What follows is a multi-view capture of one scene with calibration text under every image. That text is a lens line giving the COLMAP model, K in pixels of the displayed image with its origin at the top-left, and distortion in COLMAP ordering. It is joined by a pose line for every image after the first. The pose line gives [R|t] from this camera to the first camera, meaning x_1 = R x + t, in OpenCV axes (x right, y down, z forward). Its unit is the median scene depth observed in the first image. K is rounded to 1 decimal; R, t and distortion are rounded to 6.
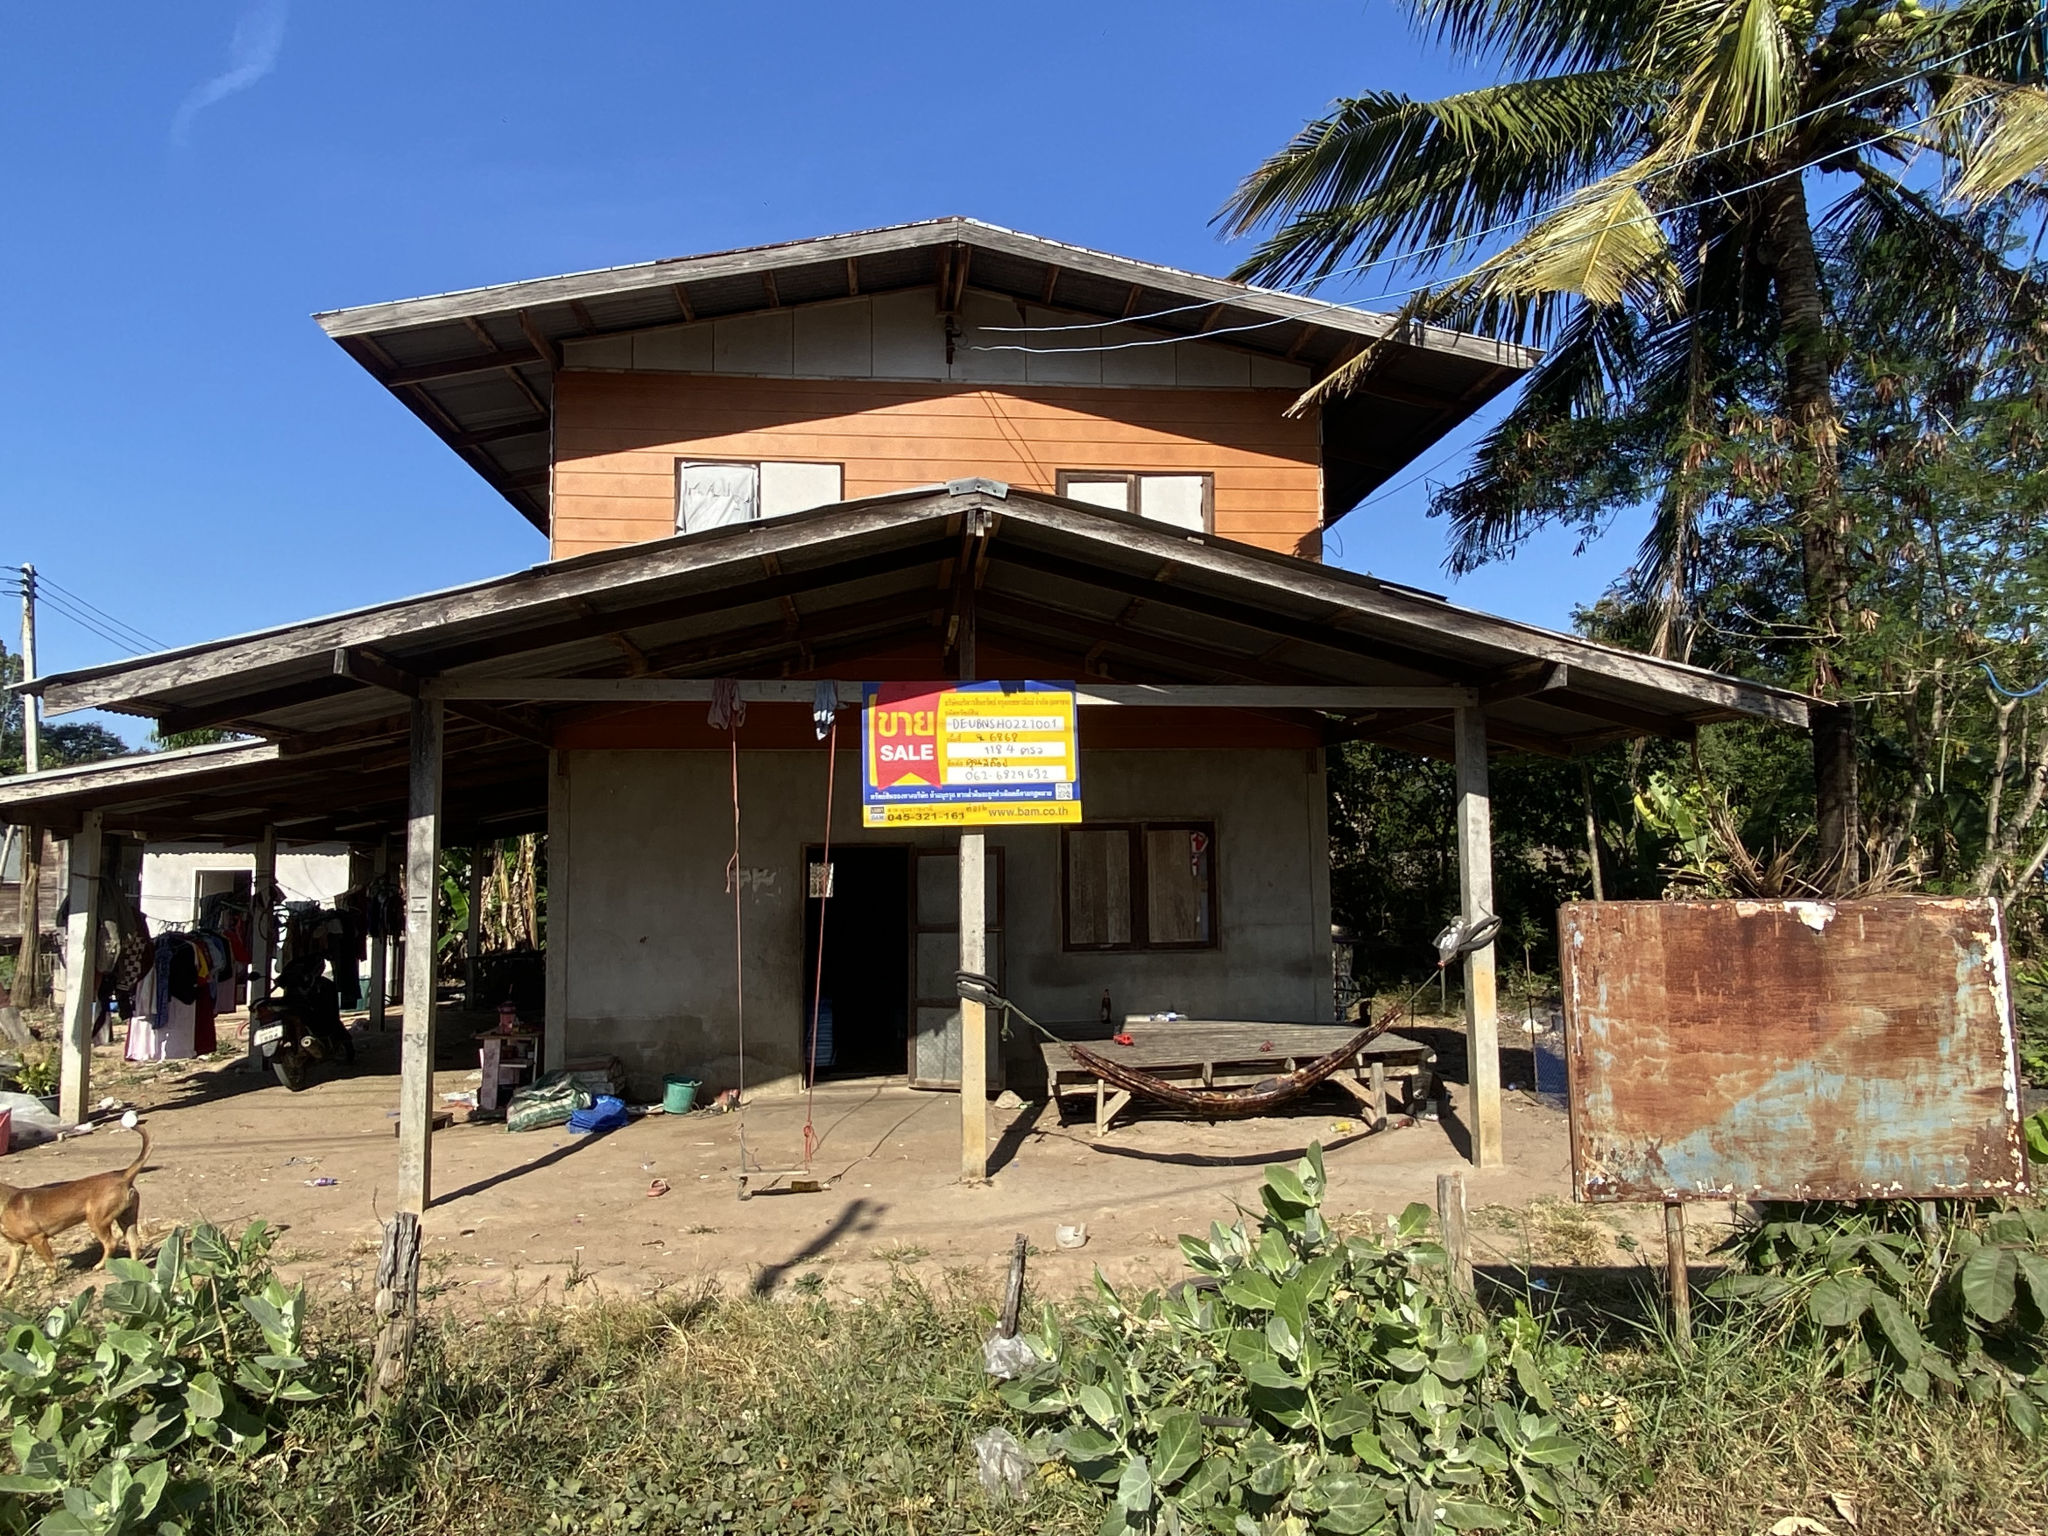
lens RADIAL K [[1388.0, 0, 1024.0], [0, 1388.0, 768.0], [0, 0, 1]] dist [0.108981, 0.000179]
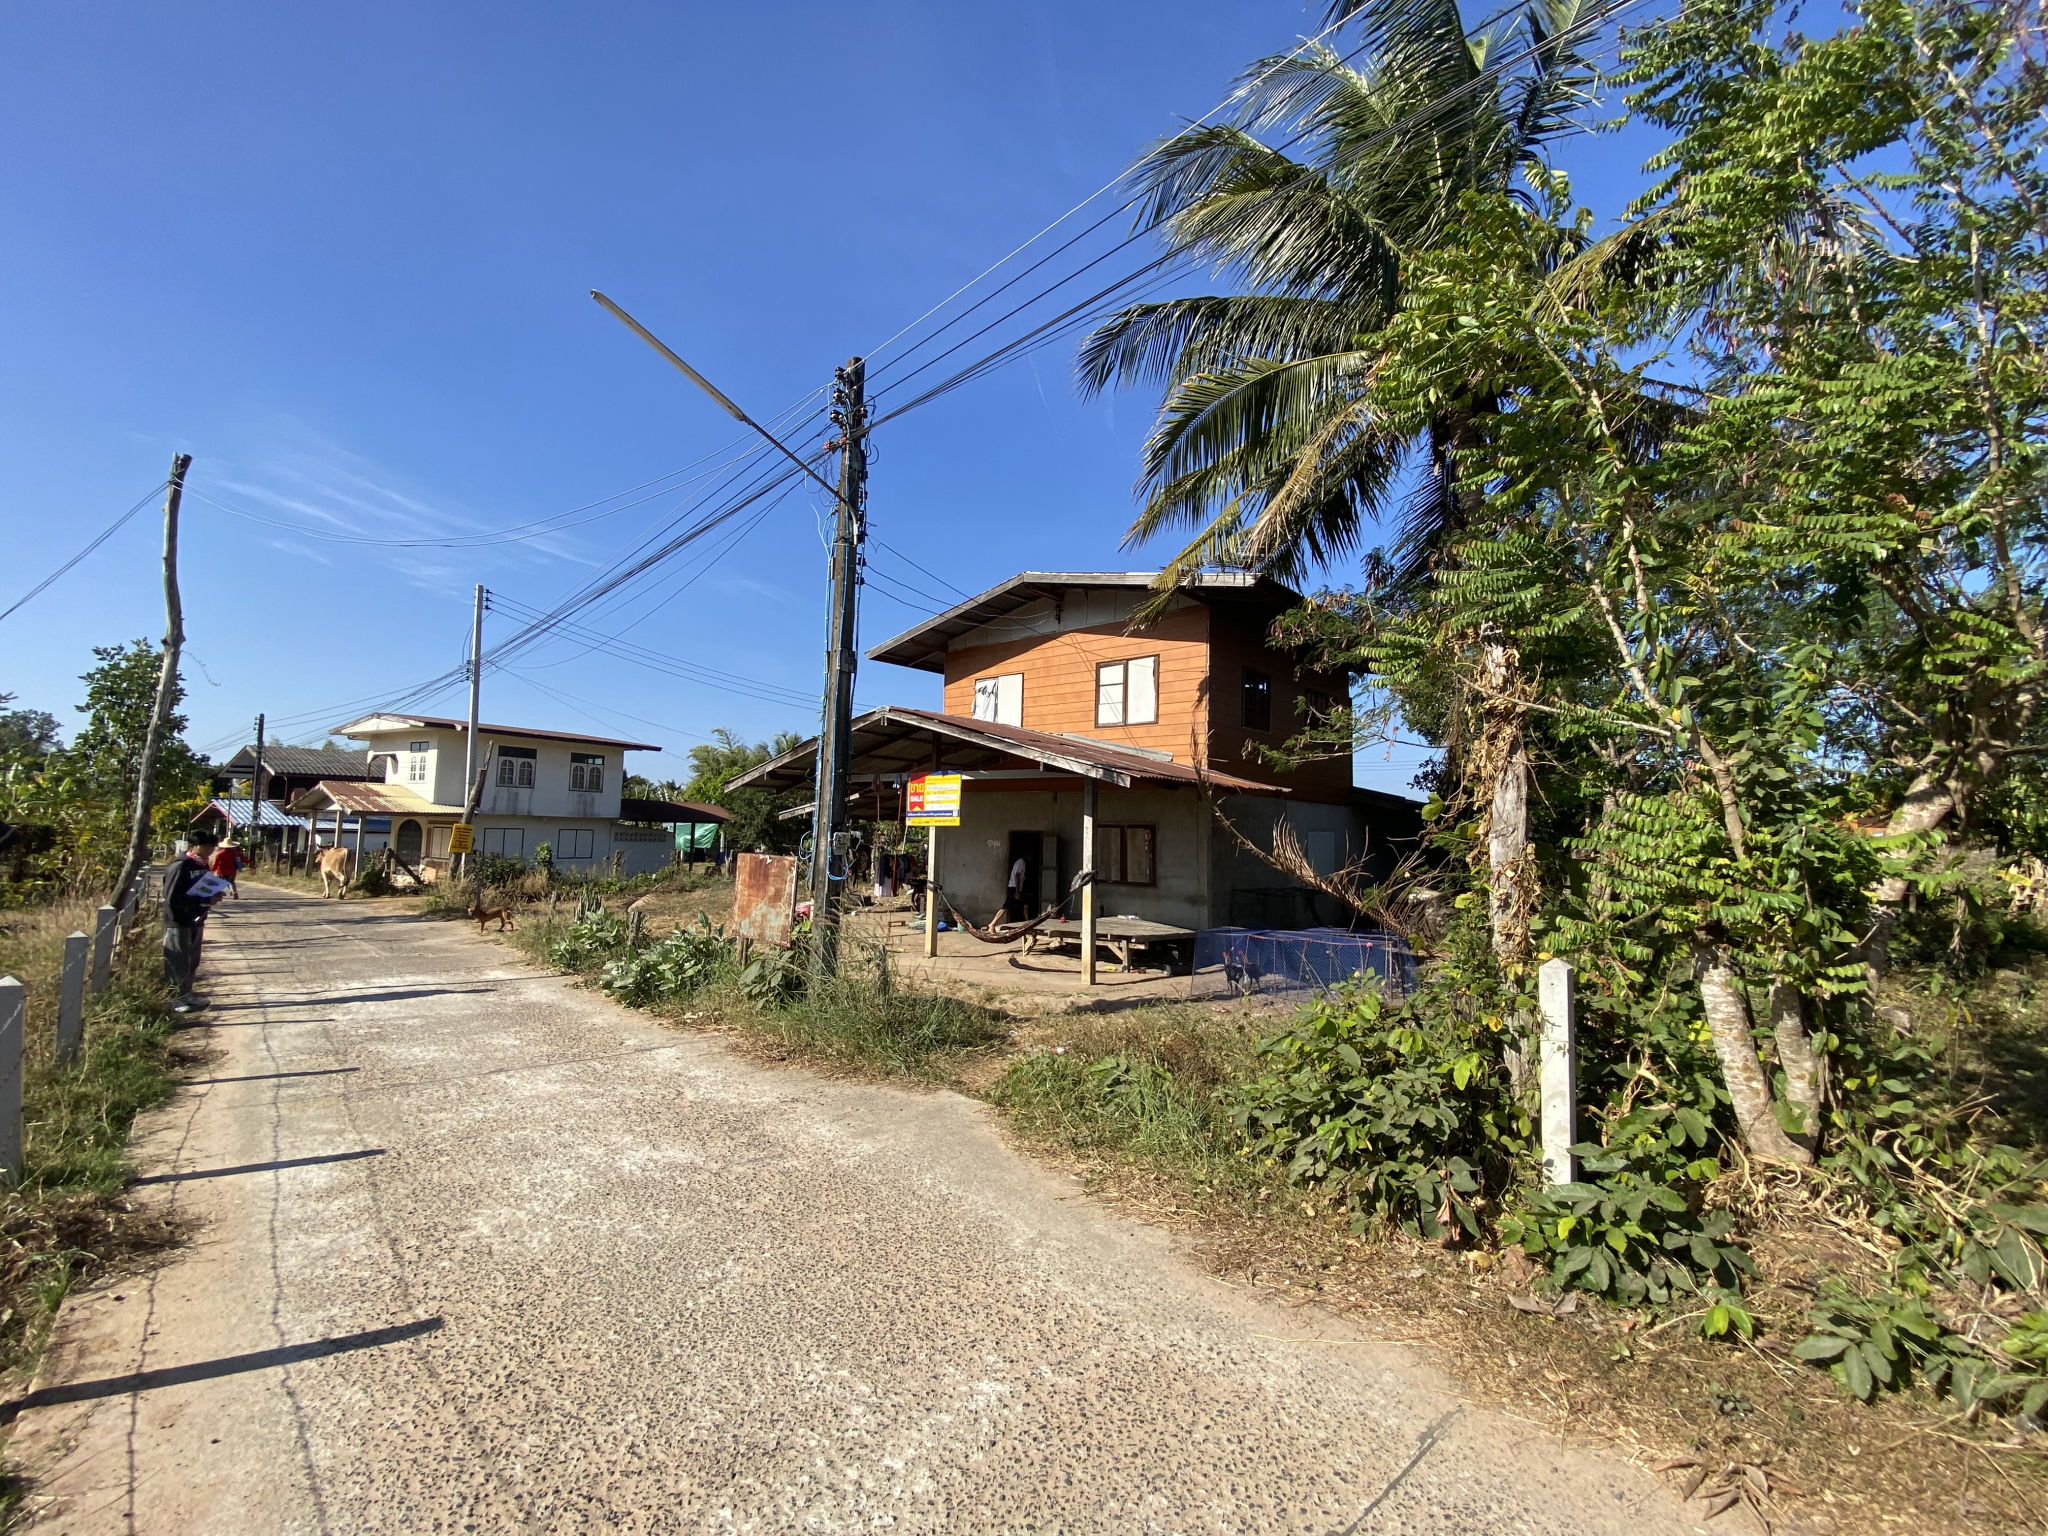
lens RADIAL K [[827.4, 0, 1028.3], [0, 827.4, 763.8], [0, 0, 1]] dist [0.016429, -0.018795]
pose [[0.677475, -0.033224, -0.734795, 1.245503], [0.020234, 0.999443, -0.026534, -0.031287], [0.735268, 0.003108, 0.677770, 0.052305]]
